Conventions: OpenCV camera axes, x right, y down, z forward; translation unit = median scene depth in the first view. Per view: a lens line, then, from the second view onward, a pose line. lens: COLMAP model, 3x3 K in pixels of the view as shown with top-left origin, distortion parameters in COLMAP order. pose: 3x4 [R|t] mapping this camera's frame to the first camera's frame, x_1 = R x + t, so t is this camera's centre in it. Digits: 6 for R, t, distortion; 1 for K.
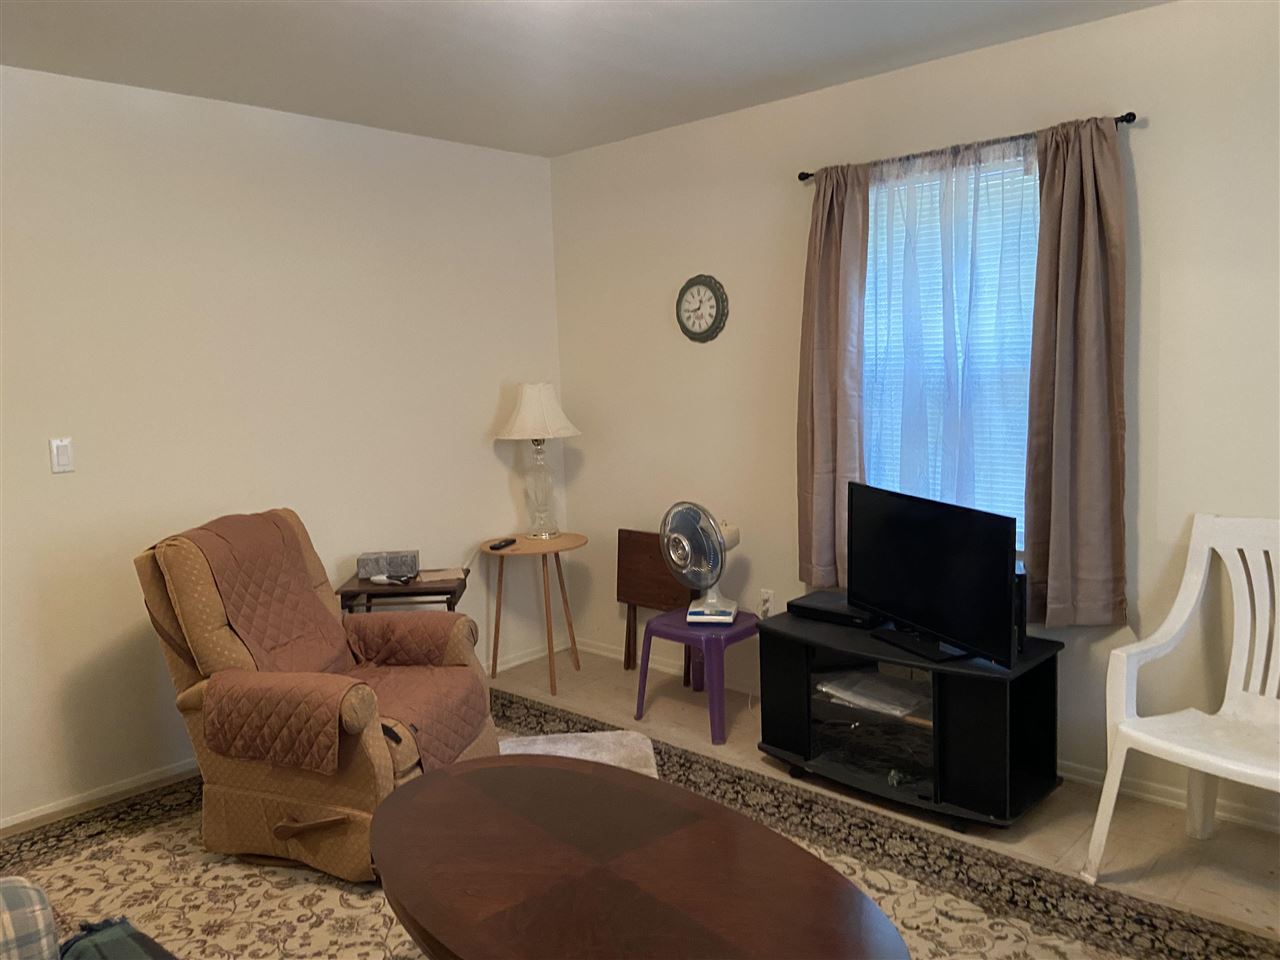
lens RADIAL K [[976.8, 0, 628.5], [0, 976.8, 477.9], [0, 0, 1]] dist [0.130569, -0.171674]
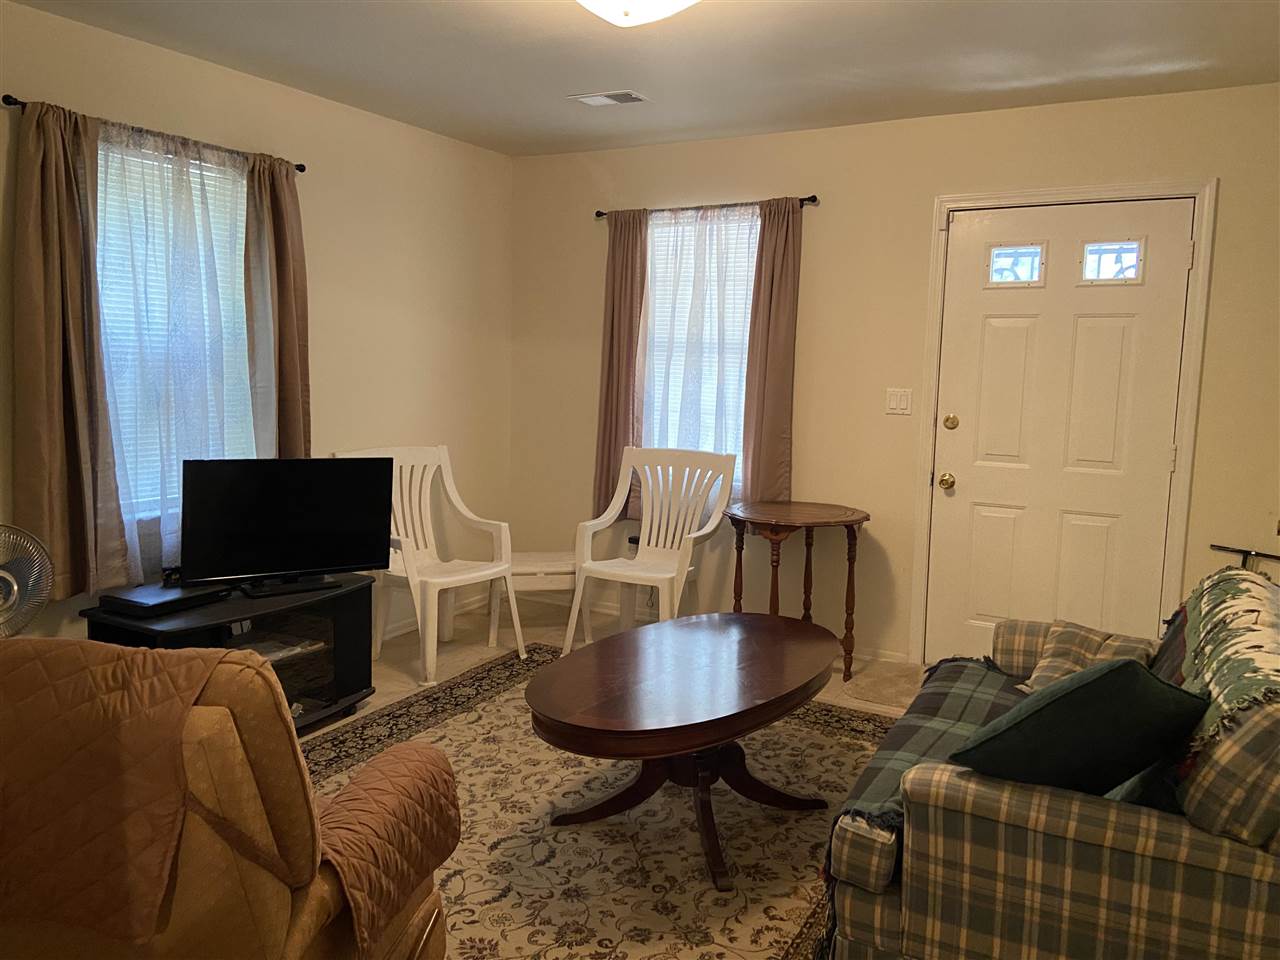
lens RADIAL K [[976.8, 0, 628.5], [0, 976.8, 477.9], [0, 0, 1]] dist [0.130569, -0.171674]
pose [[-0.237032, -0.080417, 0.968168, -0.988860], [0.121991, 0.986217, 0.111782, -0.038253], [-0.963812, 0.144603, -0.223954, 0.957916]]
